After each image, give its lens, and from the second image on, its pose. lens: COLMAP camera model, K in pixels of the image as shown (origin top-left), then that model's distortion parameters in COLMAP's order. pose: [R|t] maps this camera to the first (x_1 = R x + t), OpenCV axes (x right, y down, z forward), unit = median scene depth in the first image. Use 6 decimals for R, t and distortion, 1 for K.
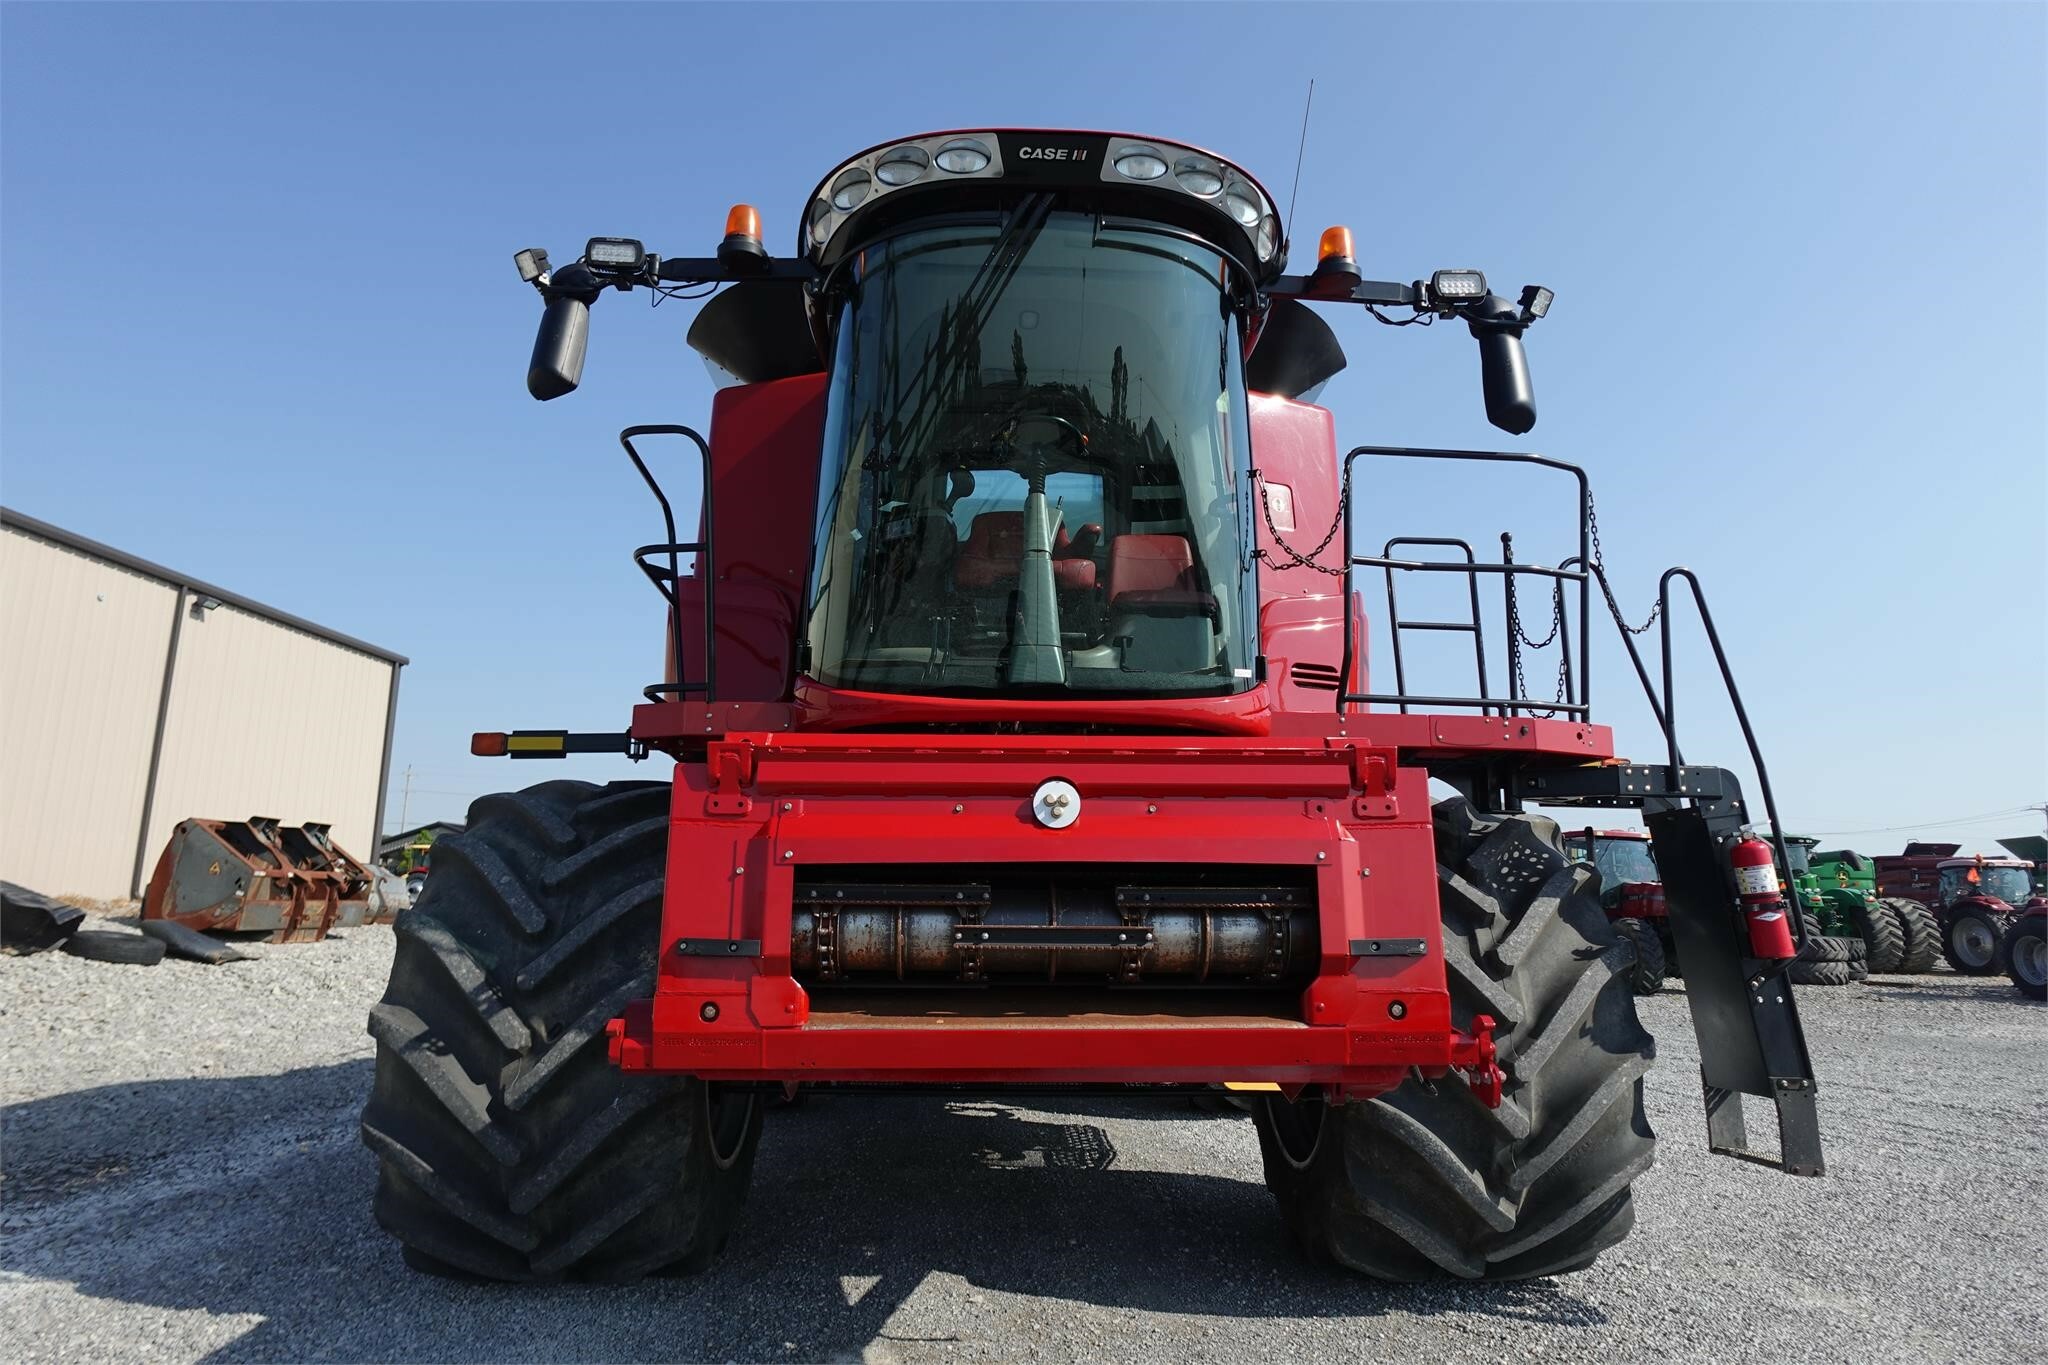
lens RADIAL K [[1162.1, 0, 1026.1], [0, 1162.1, 680.3], [0, 0, 1]] dist [0.002490, -0.002304]
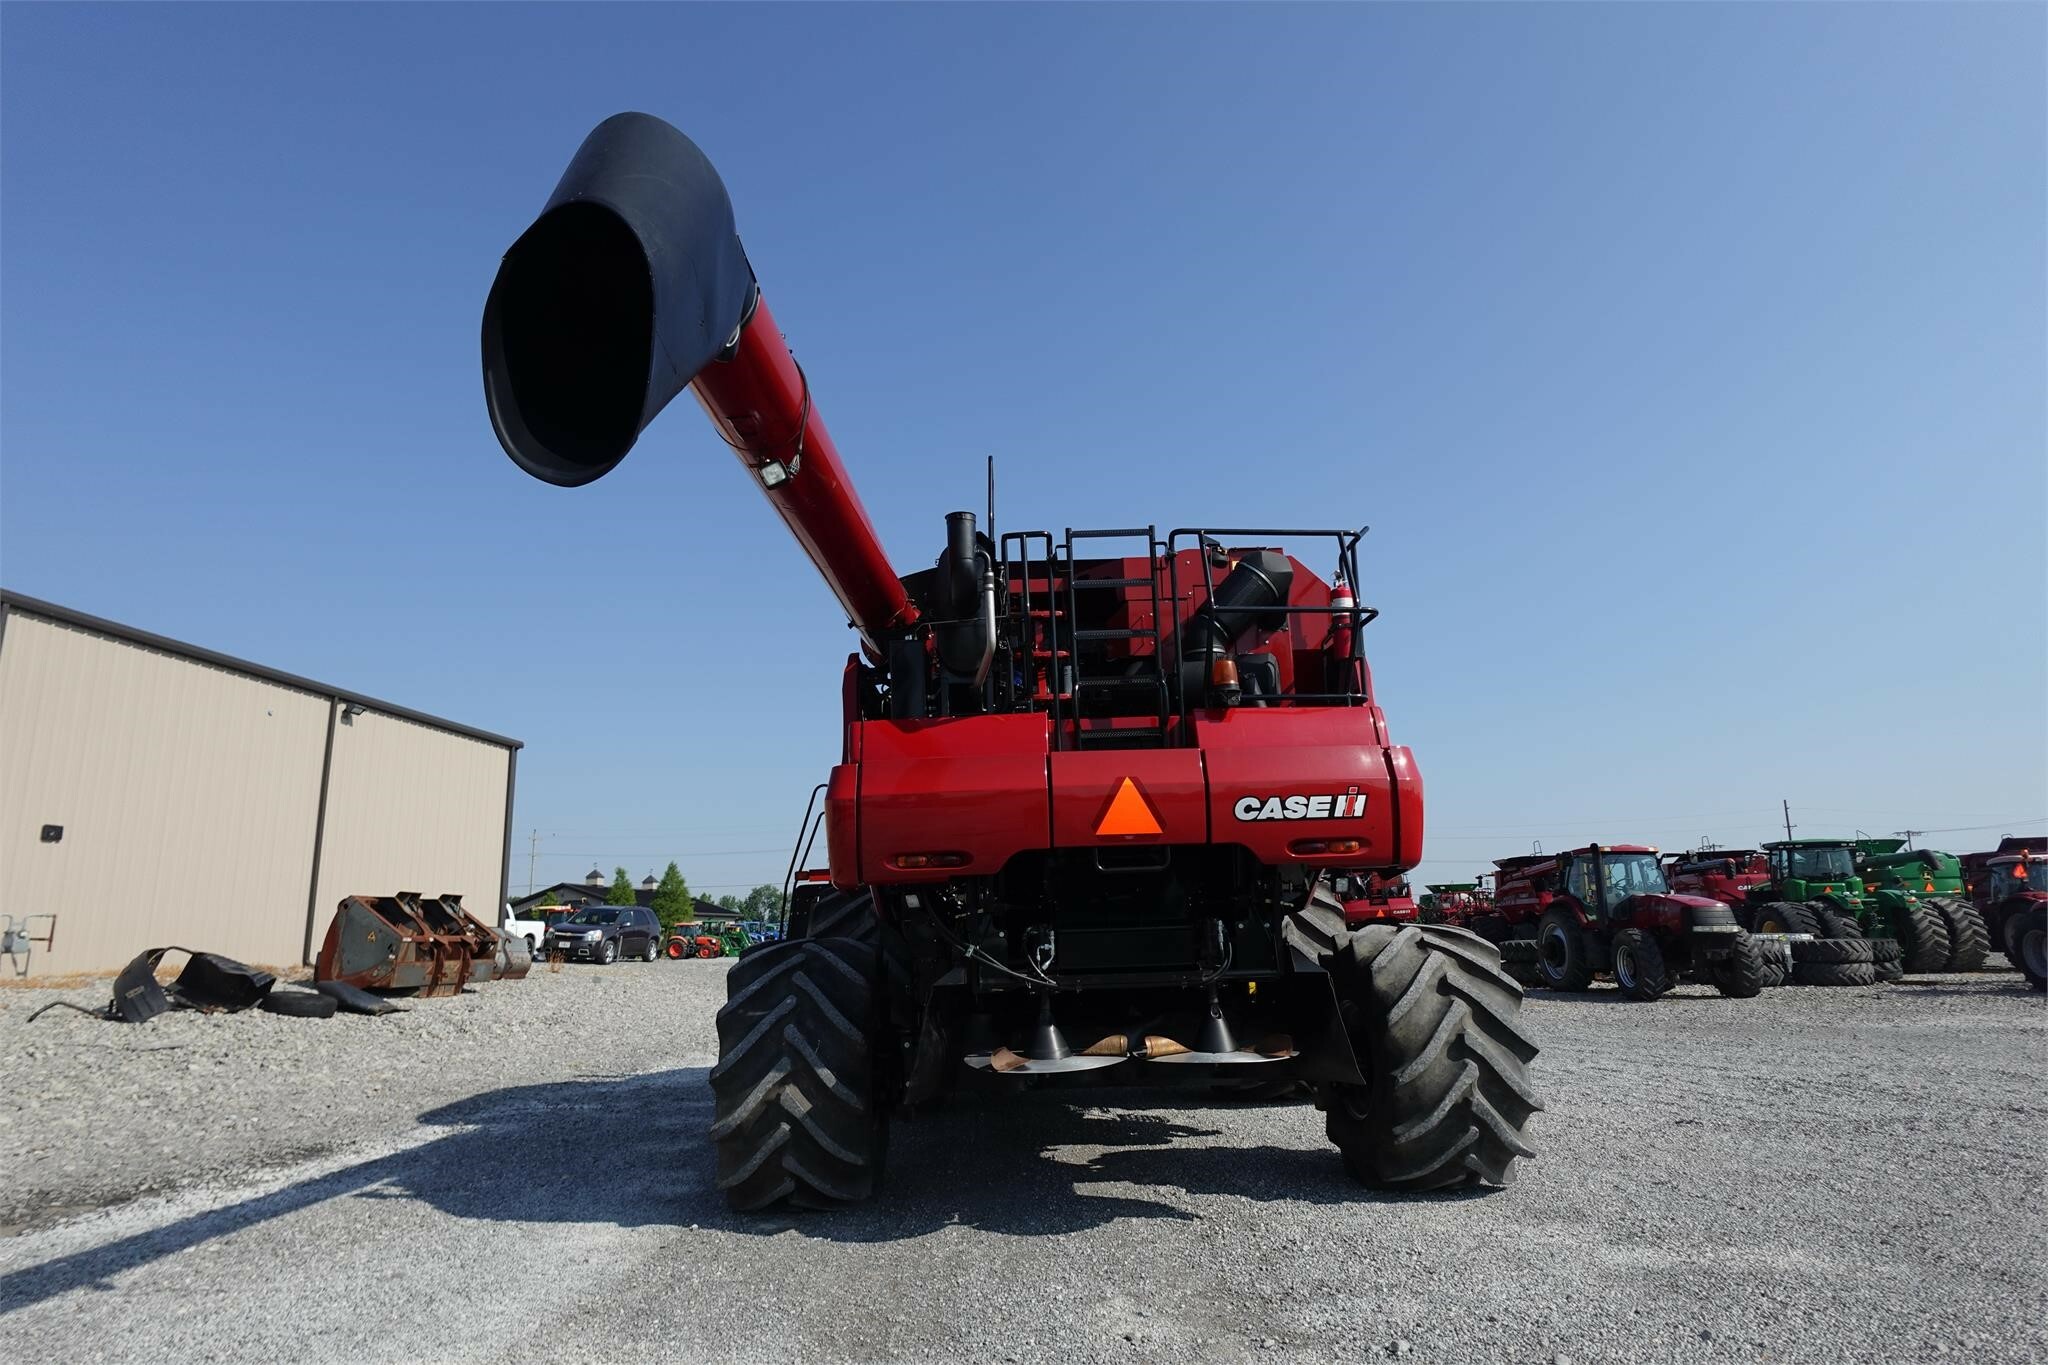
lens RADIAL K [[1162.1, 0, 1026.8], [0, 1162.1, 679.4], [0, 0, 1]] dist [0.002490, -0.002304]
pose [[0.994679, -0.059710, -0.083950, 0.352884], [0.057117, 0.997823, -0.032953, -0.096393], [0.085735, 0.027983, 0.995925, -0.553248]]
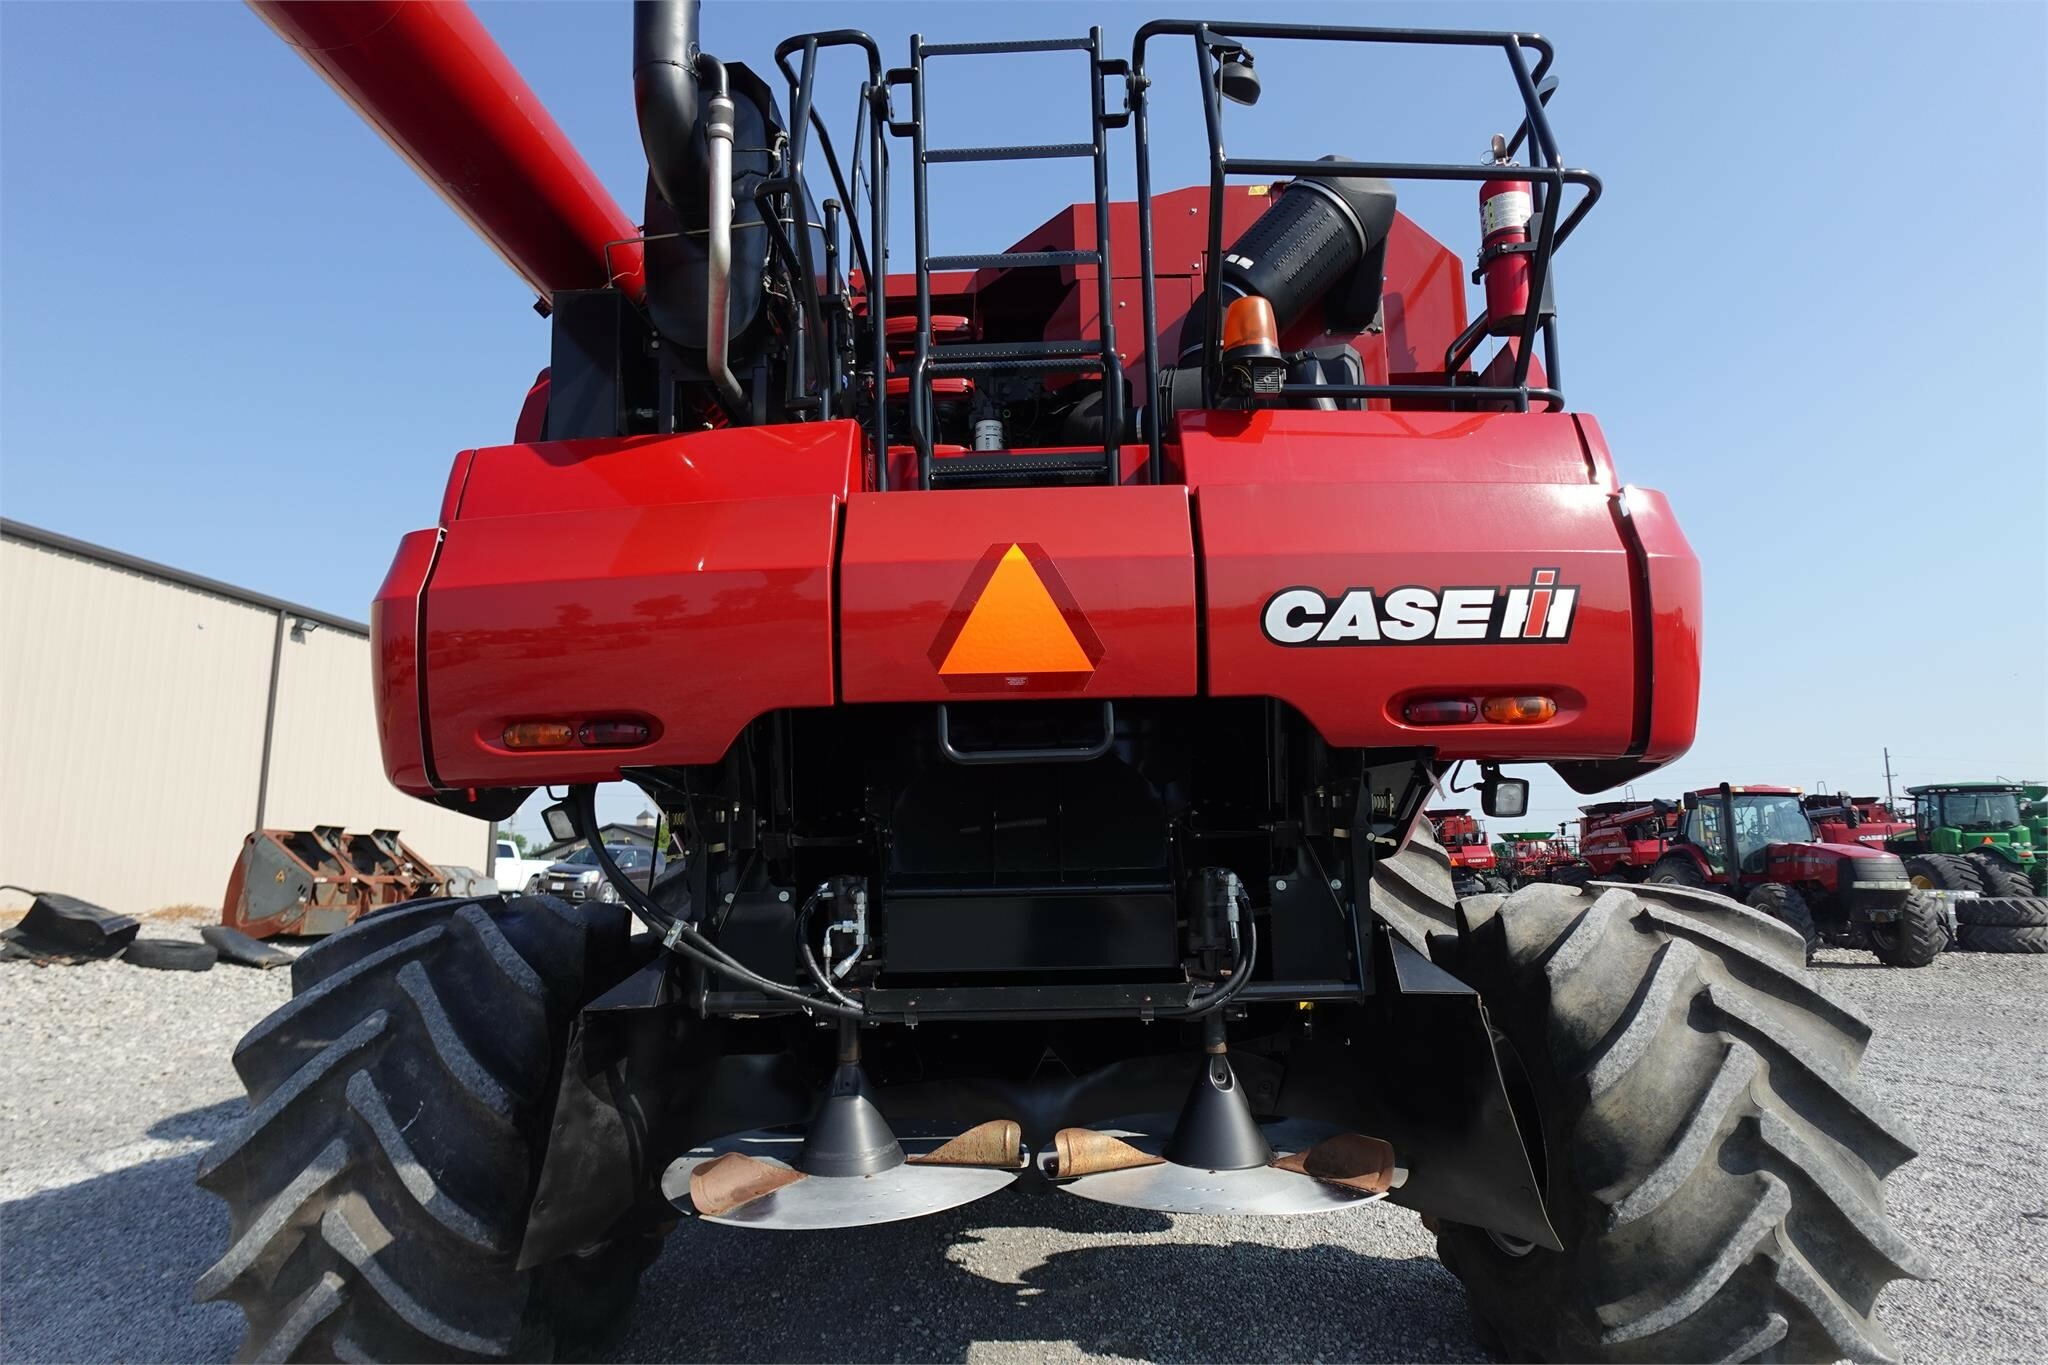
lens RADIAL K [[1162.1, 0, 1023.5], [0, 1162.1, 687.1], [0, 0, 1]] dist [0.002490, -0.002304]
pose [[0.988528, -0.052715, -0.141541, 0.431564], [0.055616, 0.998314, 0.016618, 0.040979], [0.140427, -0.024300, 0.989793, 0.222383]]
